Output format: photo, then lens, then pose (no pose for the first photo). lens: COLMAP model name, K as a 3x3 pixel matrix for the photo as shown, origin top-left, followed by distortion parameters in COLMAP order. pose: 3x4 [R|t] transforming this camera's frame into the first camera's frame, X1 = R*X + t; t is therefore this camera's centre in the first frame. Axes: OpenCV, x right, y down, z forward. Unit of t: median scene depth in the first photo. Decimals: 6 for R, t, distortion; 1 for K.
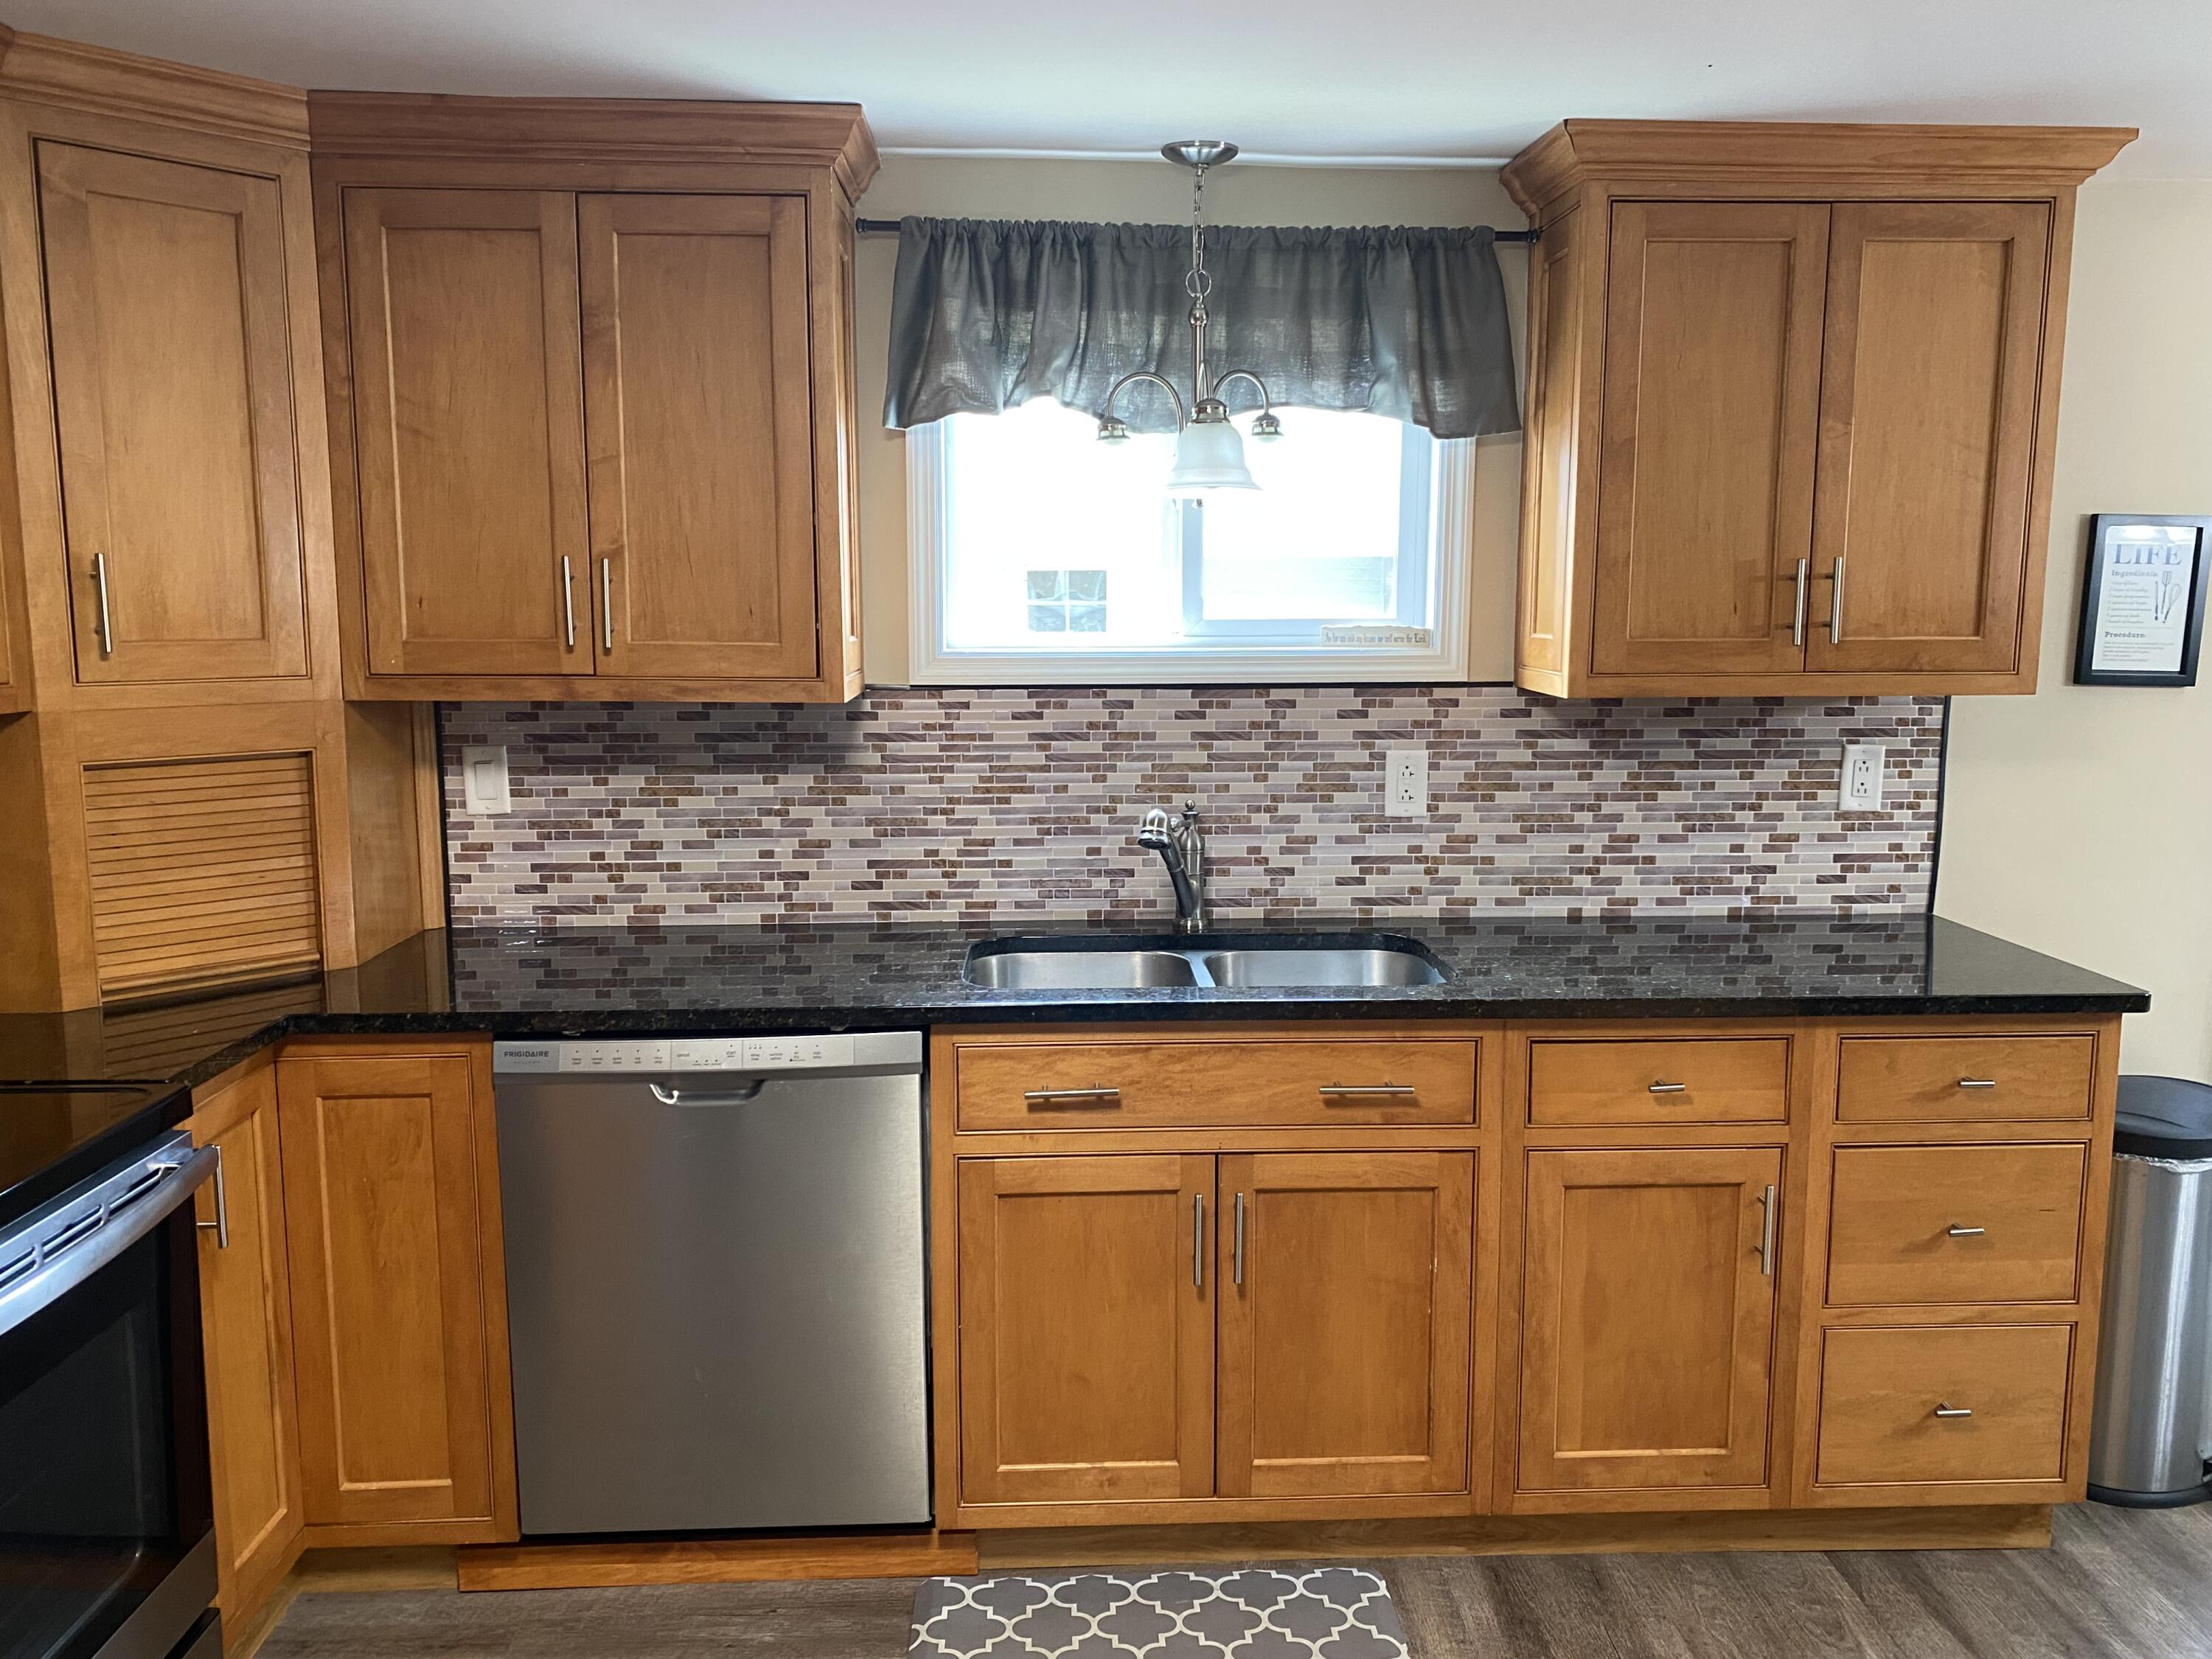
lens RADIAL K [[1715.9, 0, 1110.0], [0, 1715.9, 825.8], [0, 0, 1]] dist [0.069747, -0.138000]
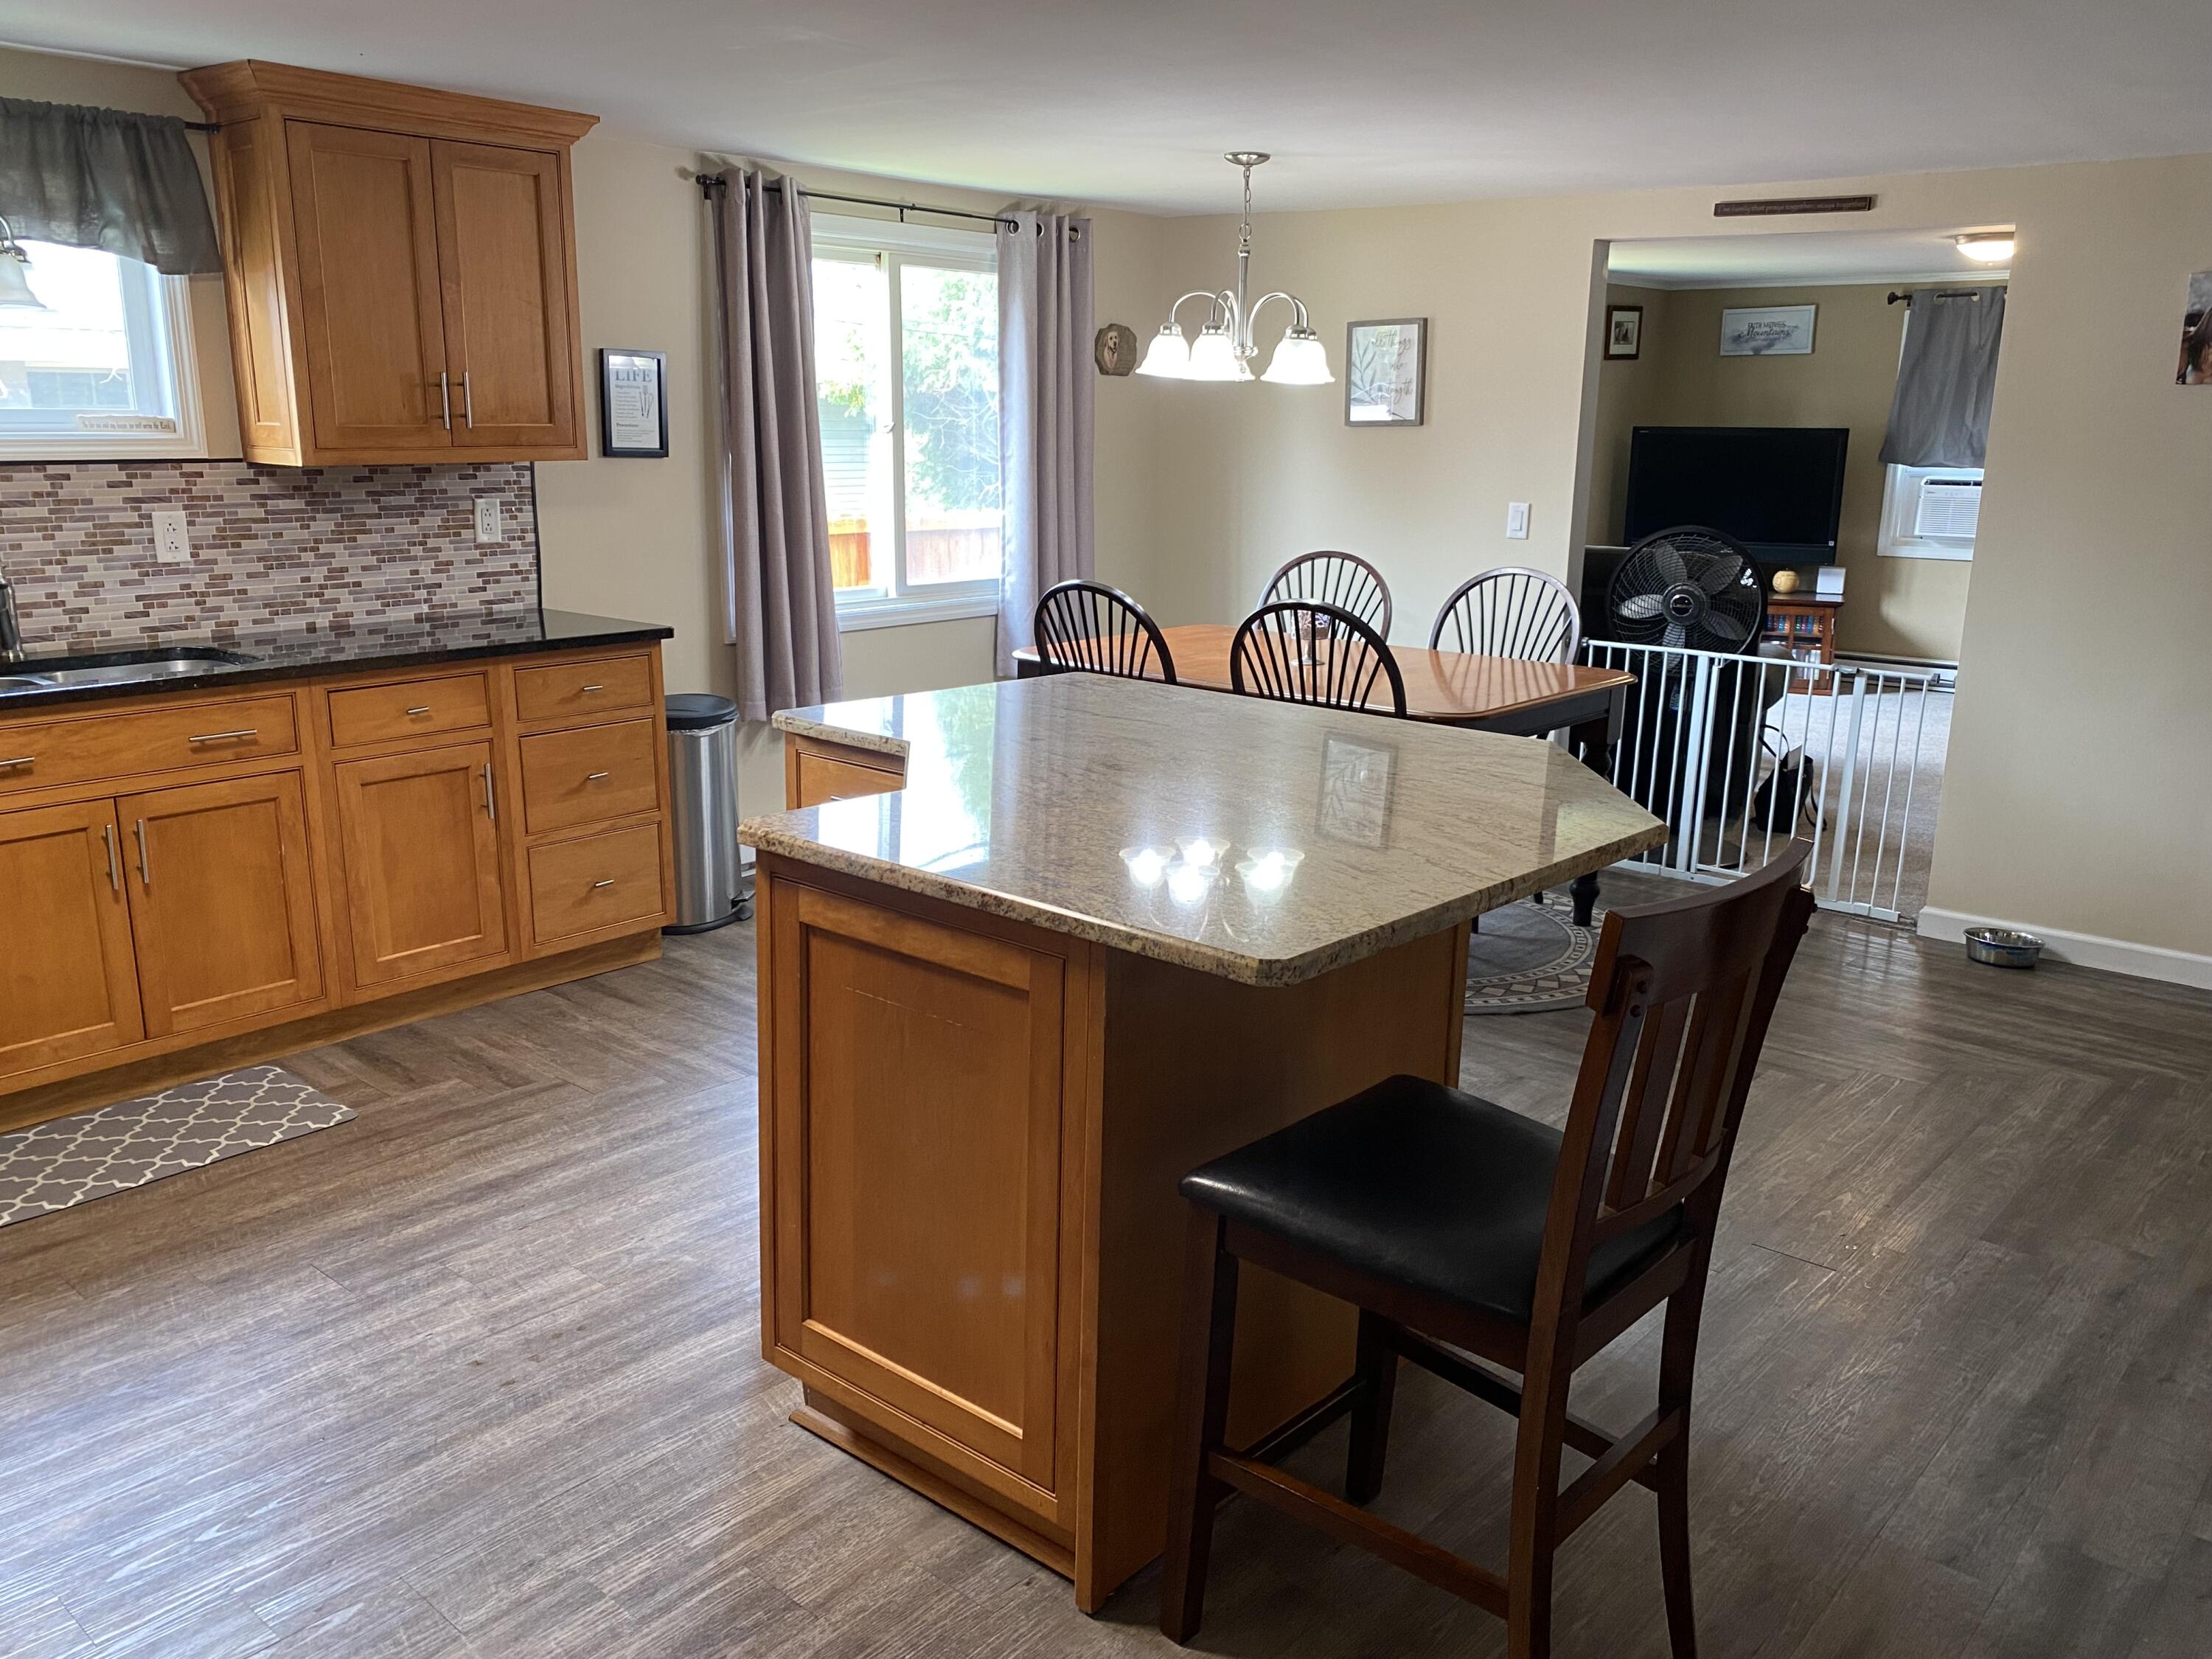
lens RADIAL K [[1728.5, 0, 1097.7], [0, 1728.5, 830.4], [0, 0, 1]] dist [0.007769, -0.001779]
pose [[0.691204, -0.165615, 0.703427, -0.329955], [0.090073, 0.985539, 0.143528, 0.075170], [-0.717025, -0.035847, 0.696125, -0.482841]]
